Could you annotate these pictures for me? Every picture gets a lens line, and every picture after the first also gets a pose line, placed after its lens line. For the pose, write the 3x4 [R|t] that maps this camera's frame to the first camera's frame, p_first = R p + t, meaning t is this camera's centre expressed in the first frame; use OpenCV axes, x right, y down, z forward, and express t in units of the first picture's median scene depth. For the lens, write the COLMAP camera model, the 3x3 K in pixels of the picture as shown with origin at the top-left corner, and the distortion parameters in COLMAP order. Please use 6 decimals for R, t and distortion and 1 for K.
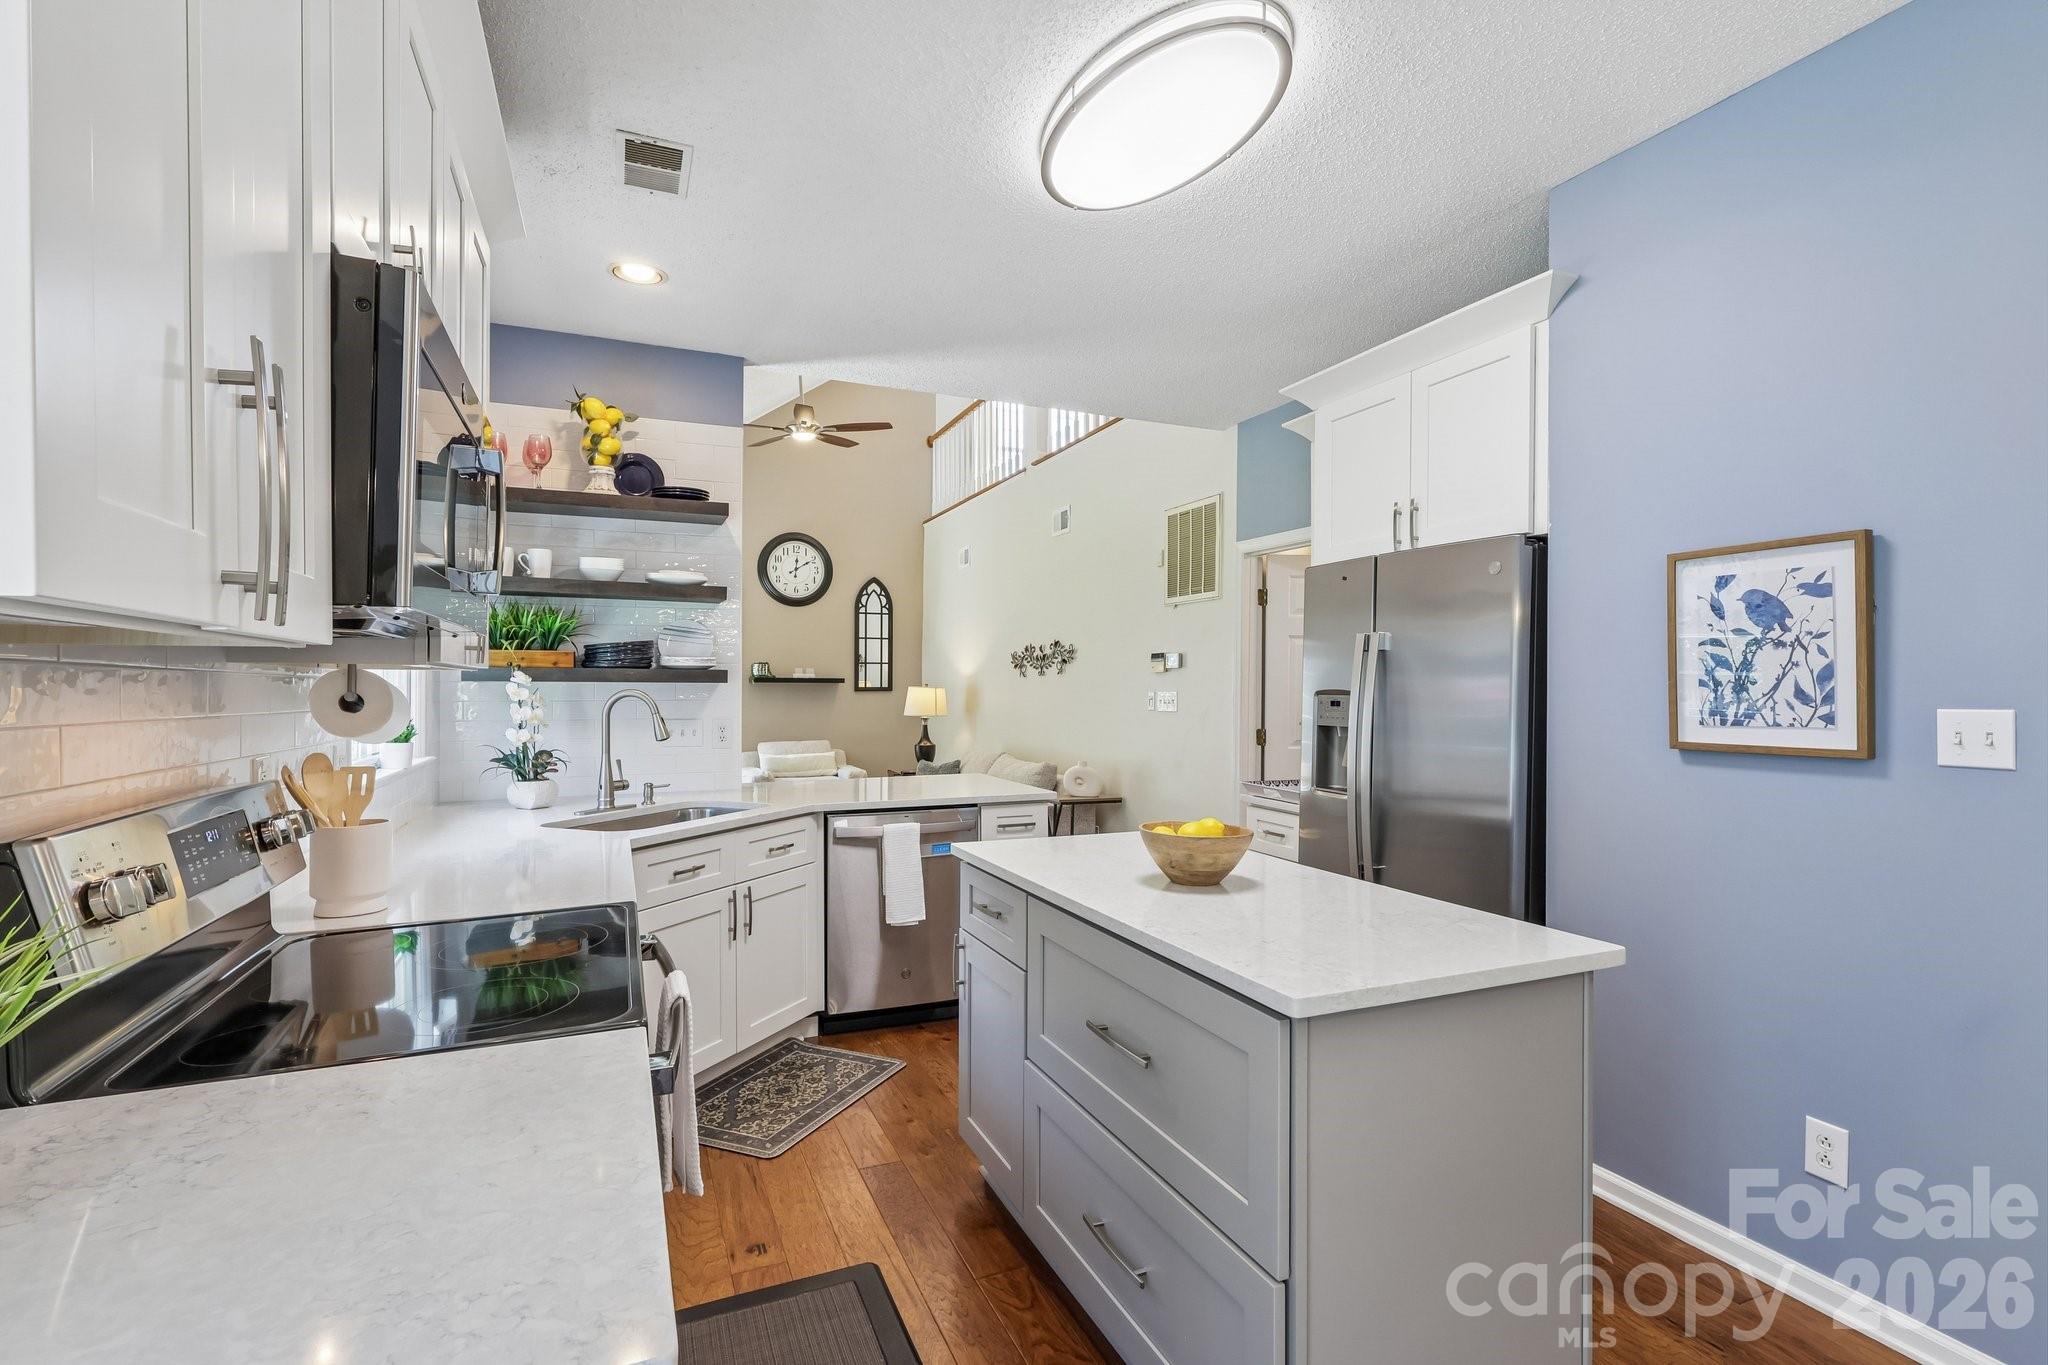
lens RADIAL K [[951.5, 0, 1032.0], [0, 951.5, 684.2], [0, 0, 1]] dist [-0.001192, 0.000691]
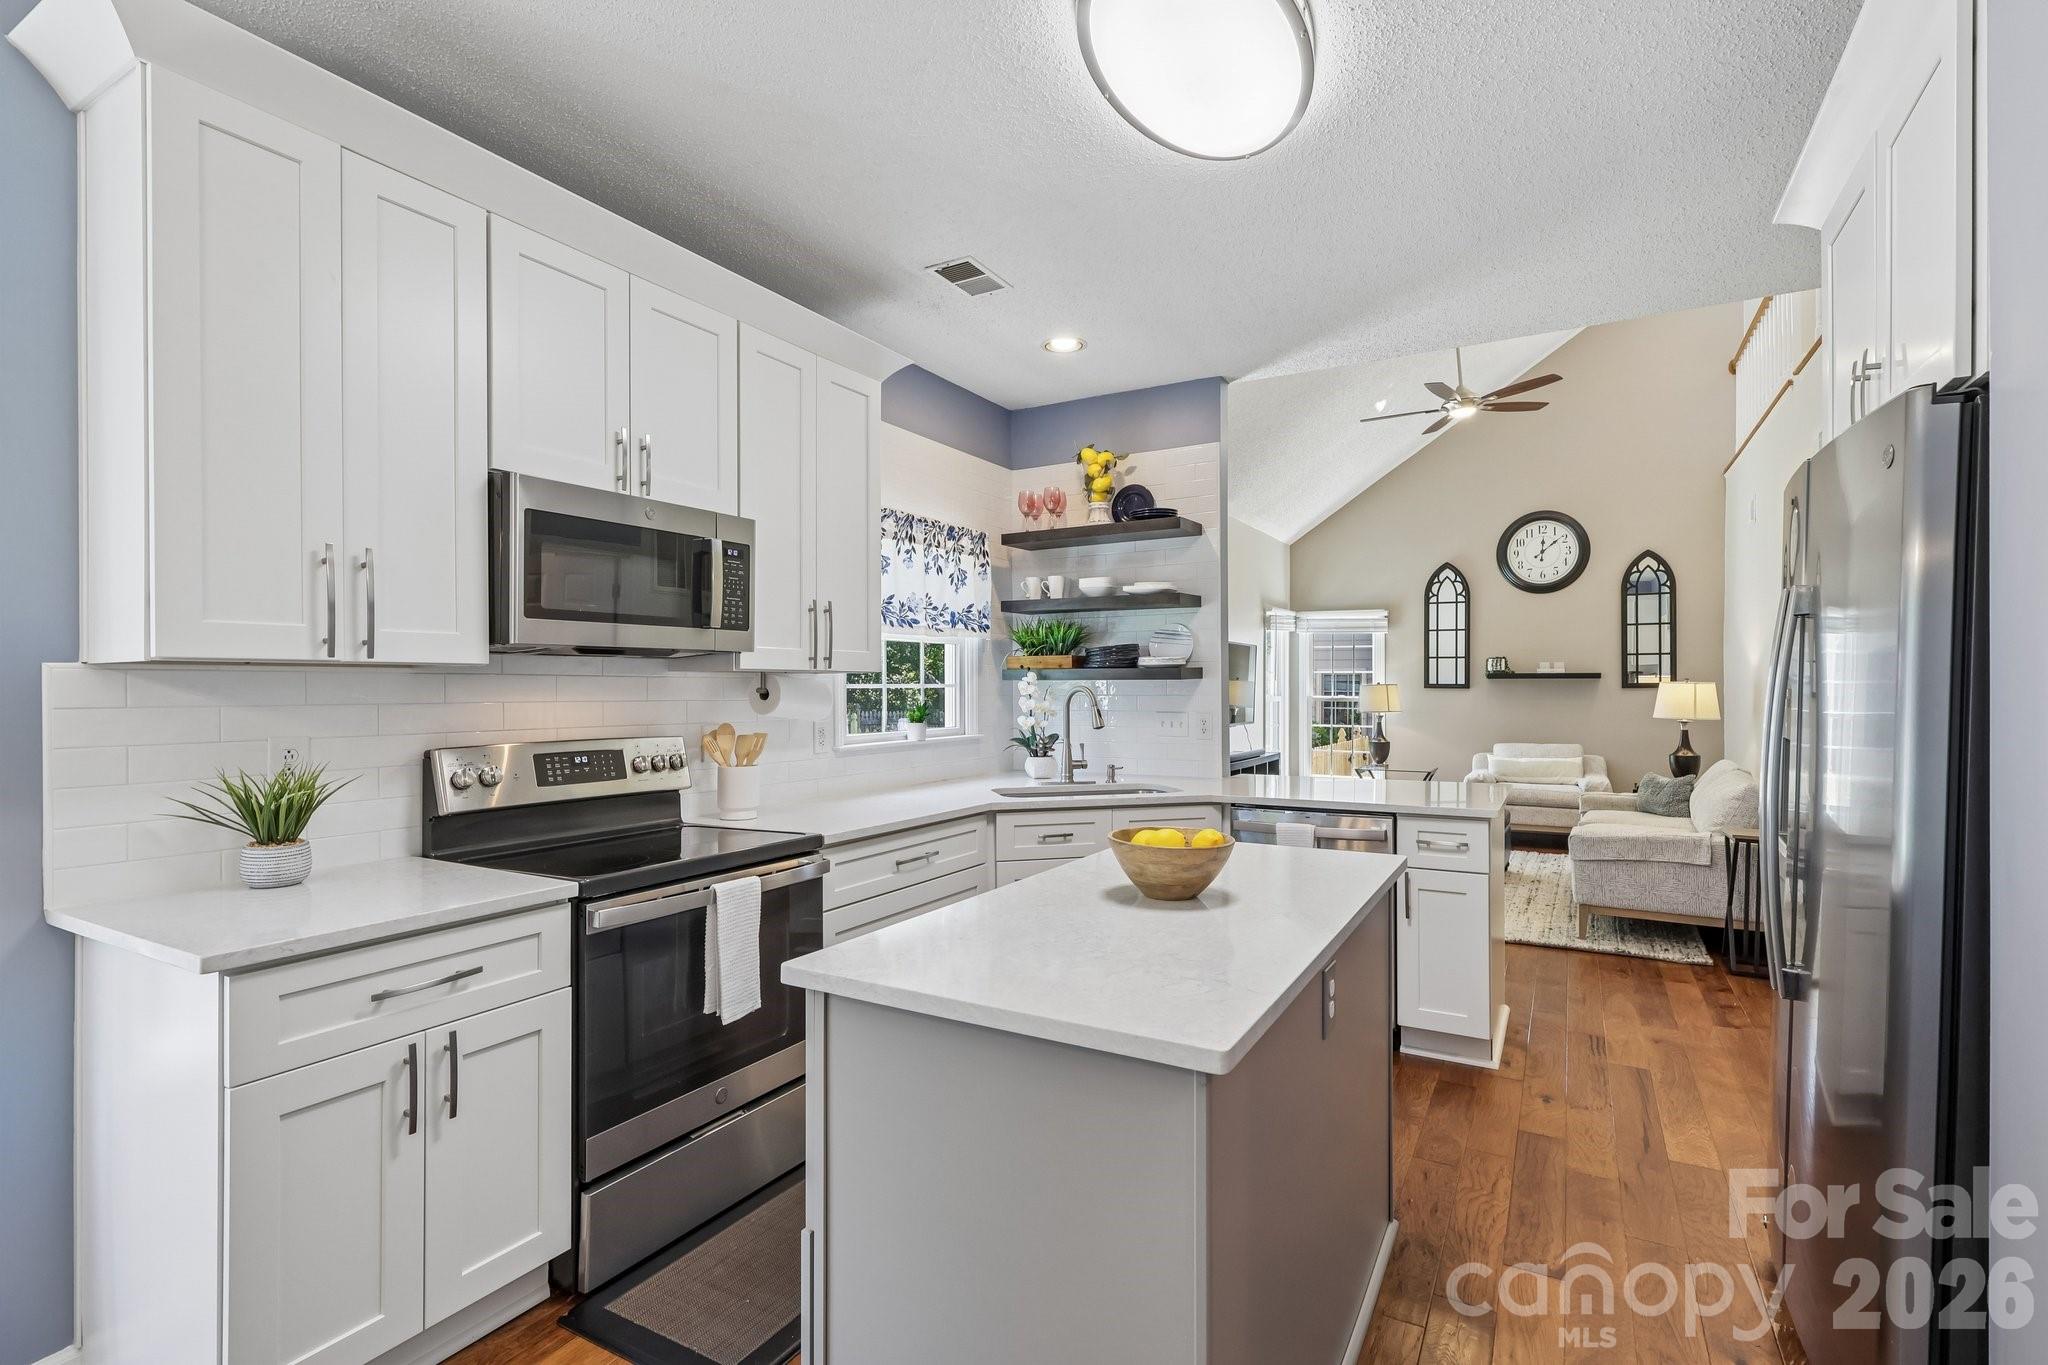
lens RADIAL K [[951.5, 0, 1030.3], [0, 951.5, 683.4], [0, 0, 1]] dist [-0.001192, 0.000691]
pose [[0.598393, -0.006696, -0.801175, 0.470136], [0.007559, 0.999968, -0.002712, 0.004793], [0.801167, -0.004433, 0.598424, 0.204441]]
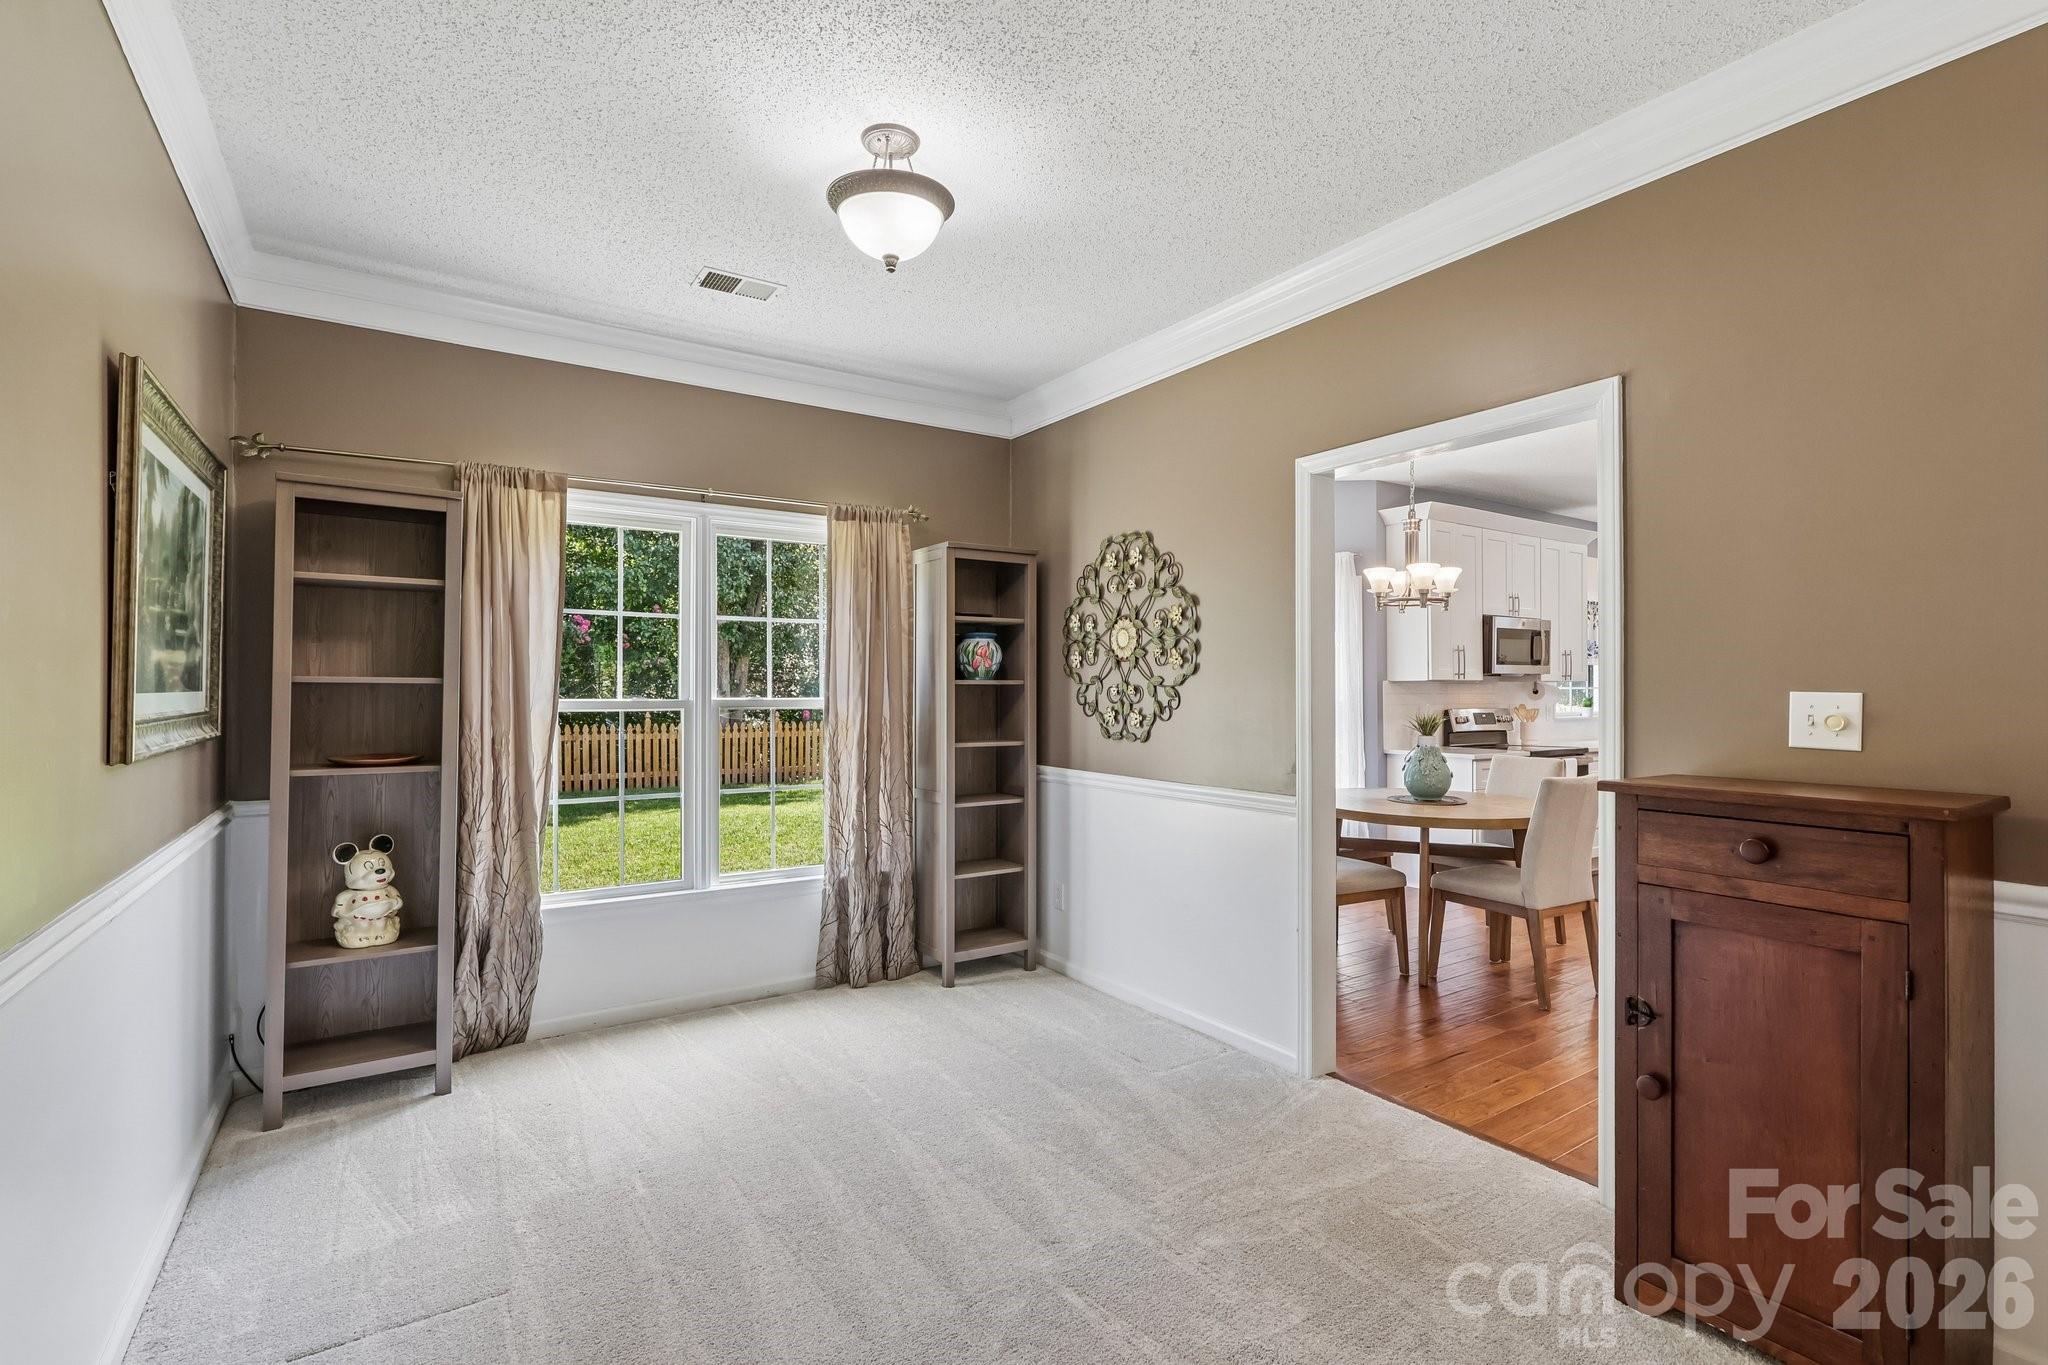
lens RADIAL K [[951.5, 0, 1030.5], [0, 951.5, 684.3], [0, 0, 1]] dist [-0.001192, 0.000691]
pose [[0.178627, -0.006353, -0.983896, 1.392926], [0.003032, 0.999978, -0.005906, 0.003910], [0.983912, -0.001929, 0.178642, -0.865985]]
